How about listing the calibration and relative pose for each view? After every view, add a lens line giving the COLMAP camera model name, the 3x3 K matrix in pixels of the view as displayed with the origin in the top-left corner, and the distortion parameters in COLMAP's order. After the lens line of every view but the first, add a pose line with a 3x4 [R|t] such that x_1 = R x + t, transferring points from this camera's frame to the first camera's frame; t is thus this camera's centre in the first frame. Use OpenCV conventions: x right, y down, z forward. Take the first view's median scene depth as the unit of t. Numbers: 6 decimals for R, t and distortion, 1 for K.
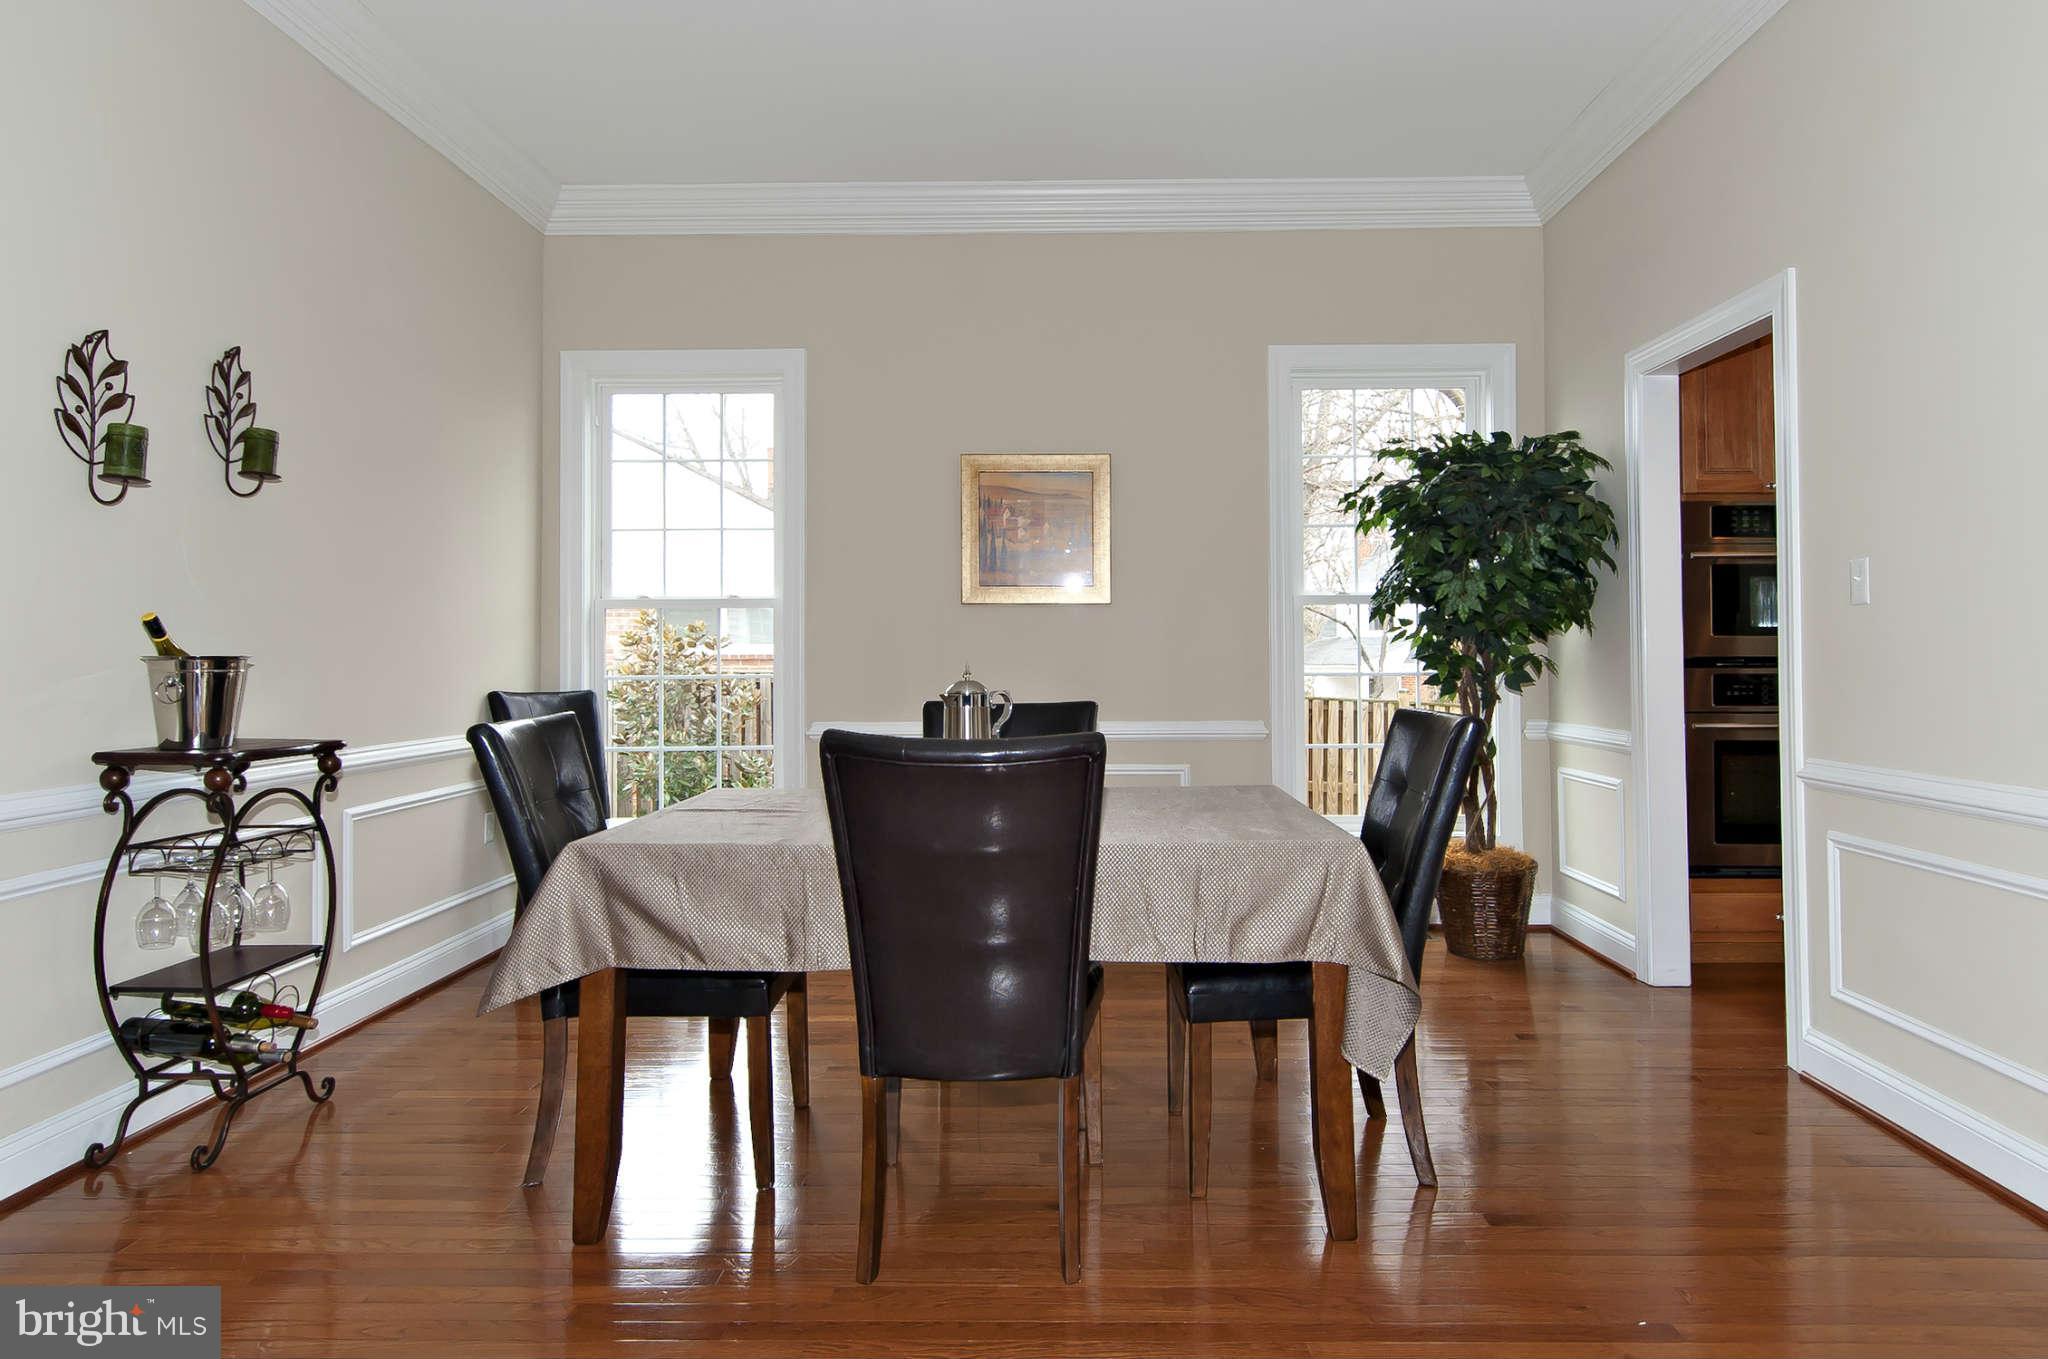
lens RADIAL K [[1203.9, 0, 1034.8], [0, 1203.9, 674.6], [0, 0, 1]] dist [-0.001282, -0.001745]
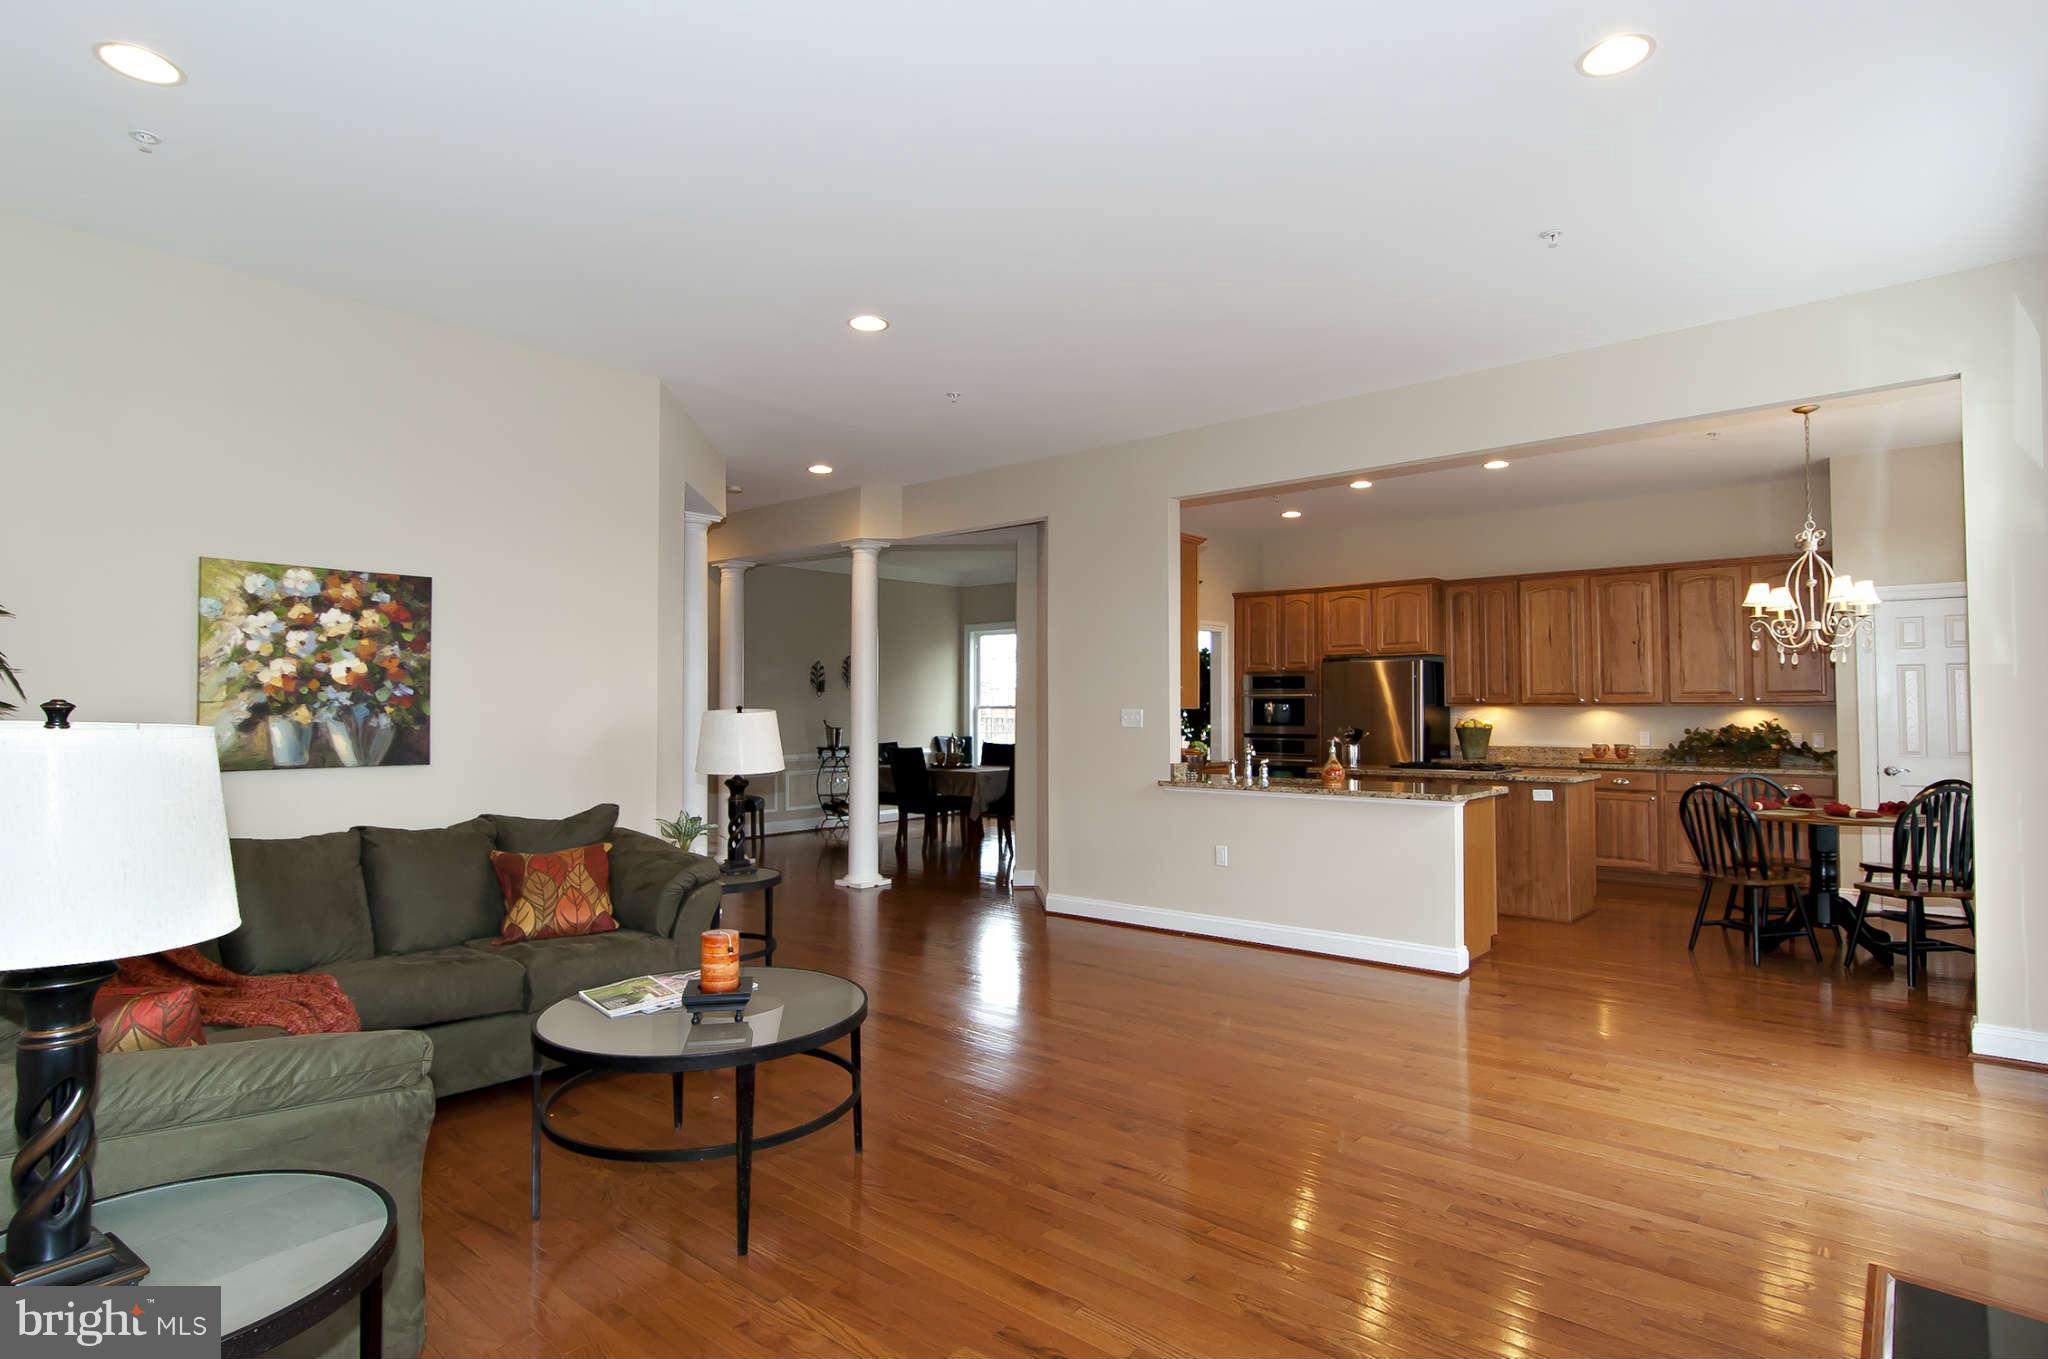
lens RADIAL K [[1039.9, 0, 1024.0], [0, 1039.9, 679.5], [0, 0, 1]] dist [0.001882, -0.000219]
pose [[0.768262, -0.034850, -0.639186, 2.564695], [0.002639, 0.998681, -0.051278, 0.008183], [0.640130, 0.037708, 0.767341, -1.717396]]
